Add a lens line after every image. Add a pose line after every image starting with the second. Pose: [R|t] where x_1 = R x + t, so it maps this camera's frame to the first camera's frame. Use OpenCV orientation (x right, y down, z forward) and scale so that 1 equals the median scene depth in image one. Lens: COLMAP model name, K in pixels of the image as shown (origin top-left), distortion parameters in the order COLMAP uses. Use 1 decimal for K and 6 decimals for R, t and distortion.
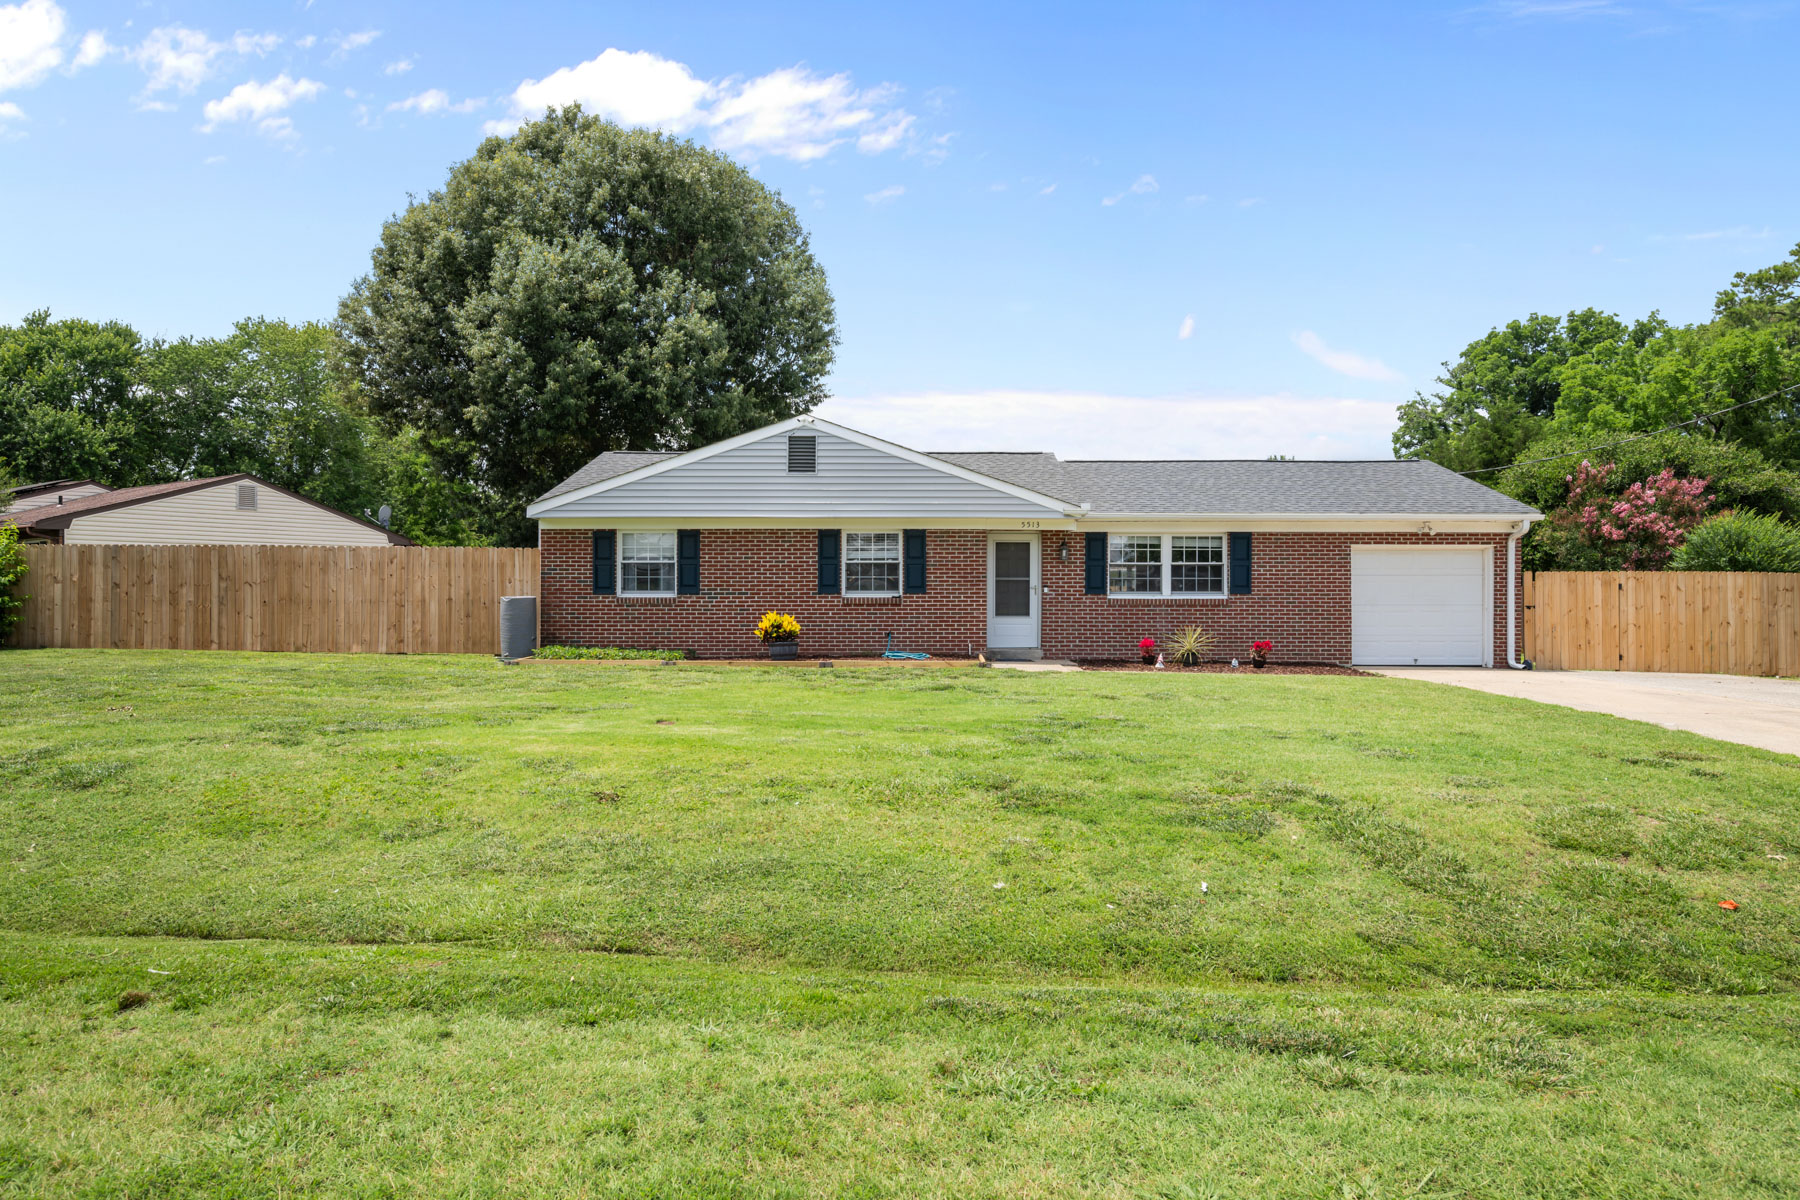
lens RADIAL K [[1105.0, 0, 899.3], [0, 1105.0, 595.6], [0, 0, 1]] dist [-0.001359, 0.002548]
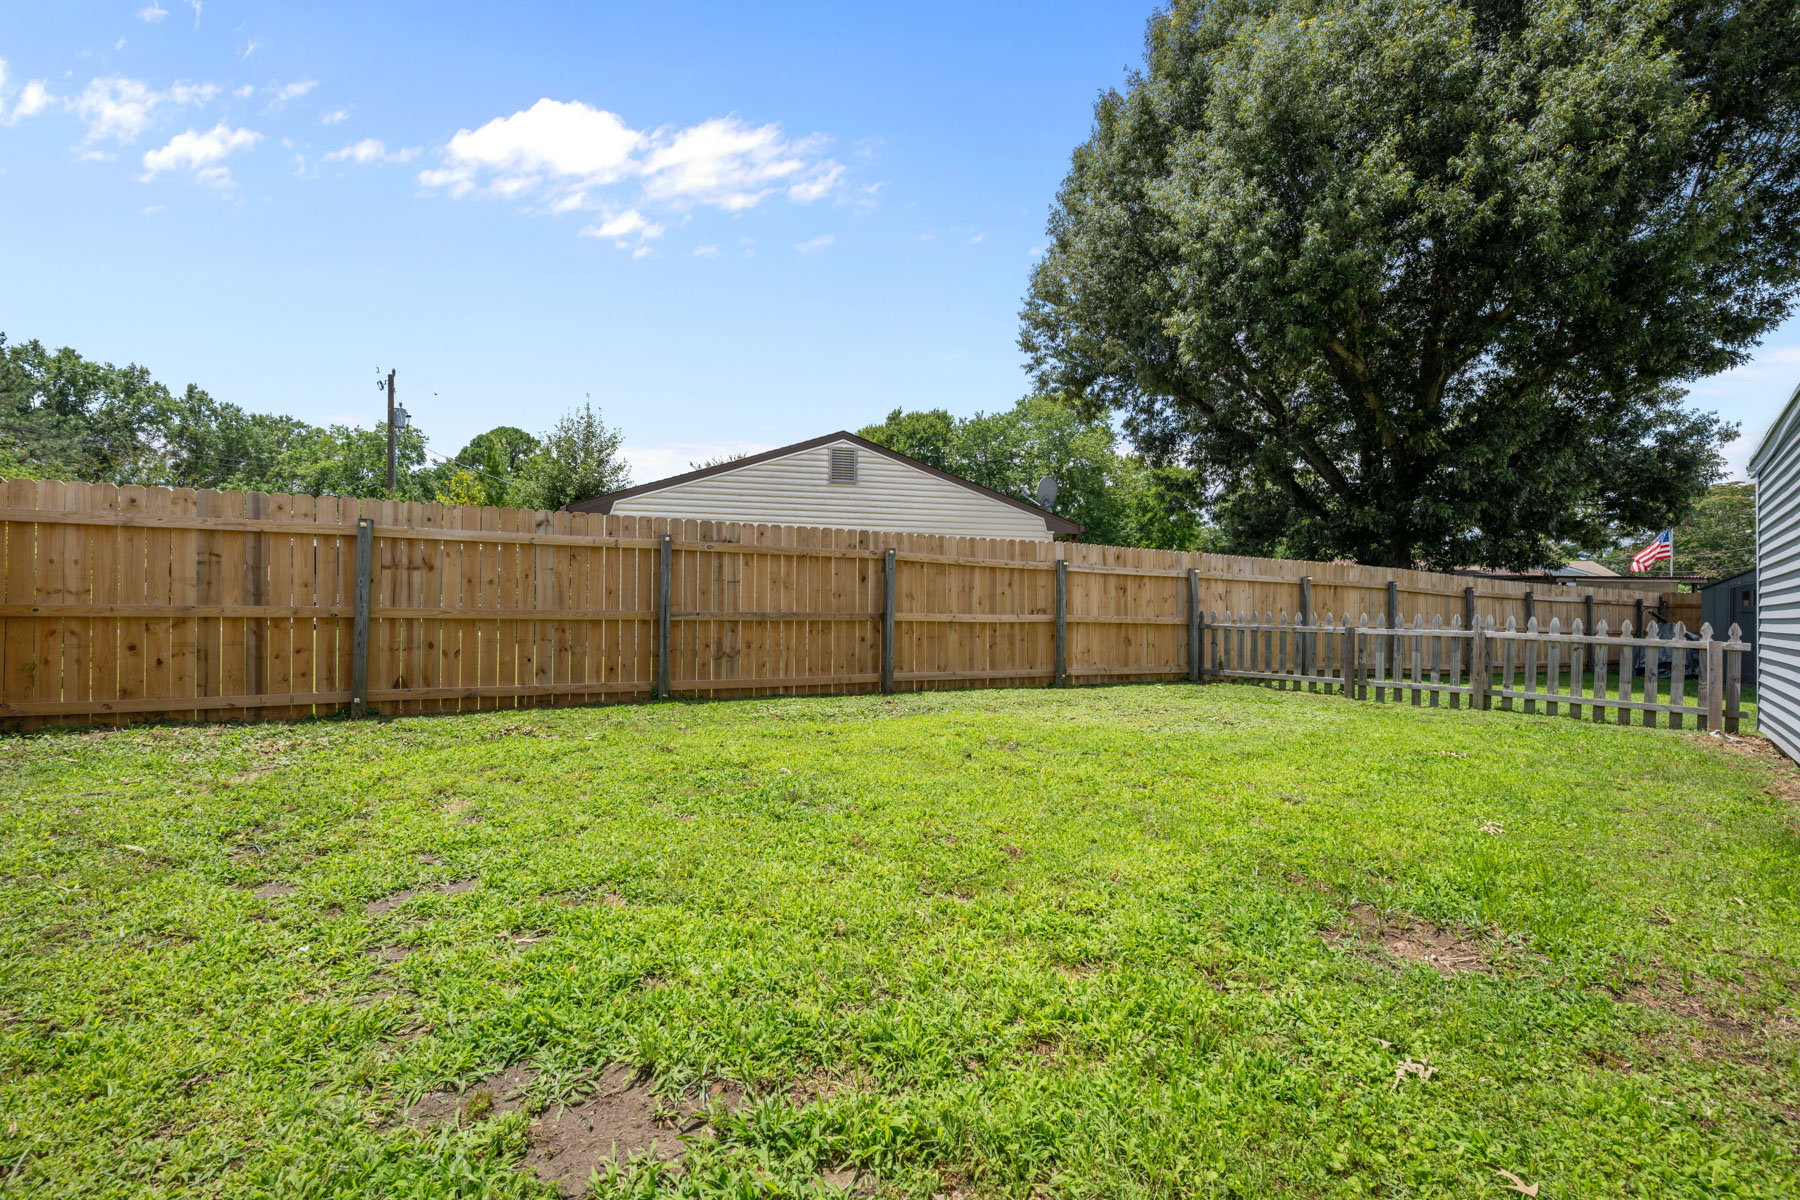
lens RADIAL K [[783.5, 0, 902.7], [0, 783.5, 597.2], [0, 0, 1]] dist [-0.004516, 0.000098]
pose [[0.741845, -0.005091, -0.670553, -0.365031], [-0.006888, 0.999861, -0.015211, -0.001277], [0.670536, 0.015903, 0.741706, 1.013462]]
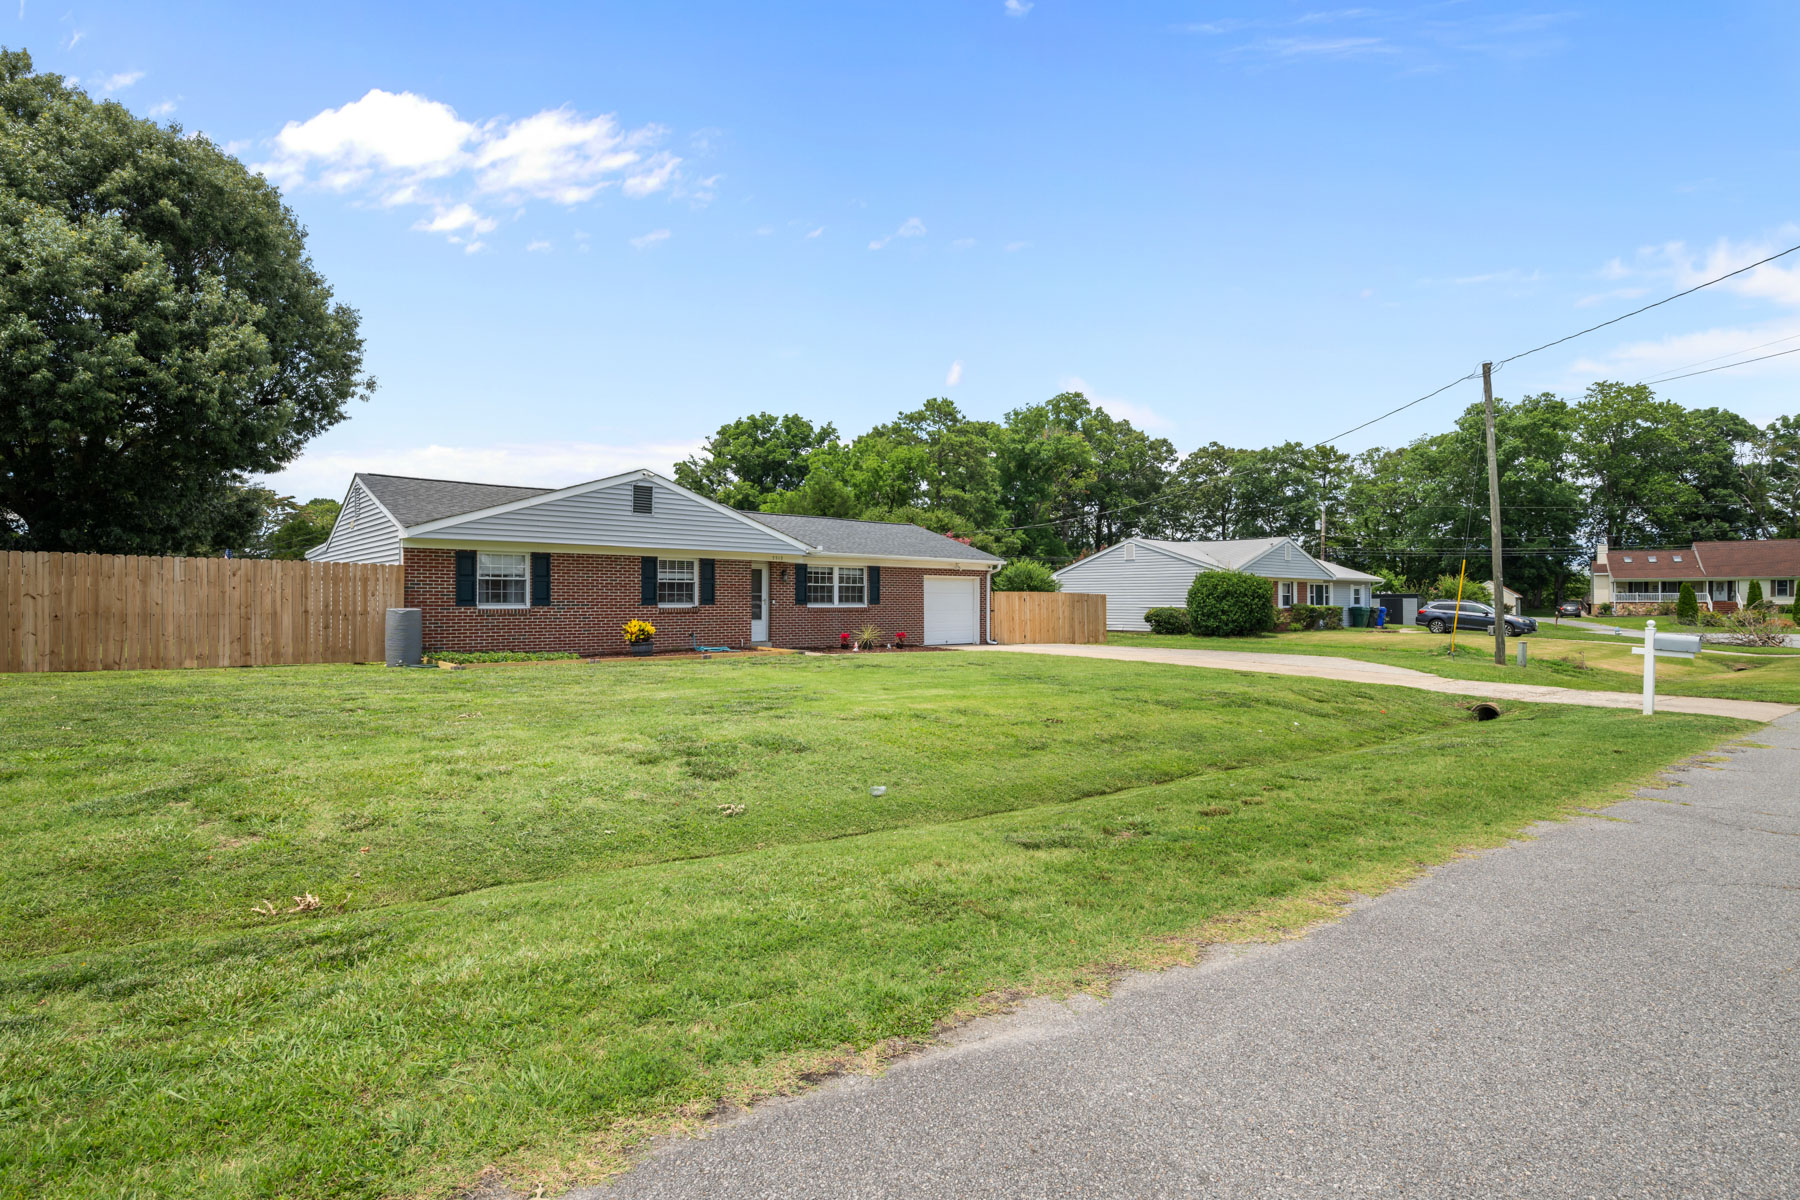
lens RADIAL K [[874.5, 0, 896.9], [0, 874.5, 594.2], [0, 0, 1]] dist [-0.006386, -0.001105]
pose [[0.743115, 0.005198, 0.669144, -0.521965], [-0.000701, 0.999975, -0.006990, -0.007292], [-0.669164, 0.004725, 0.743100, 0.023254]]
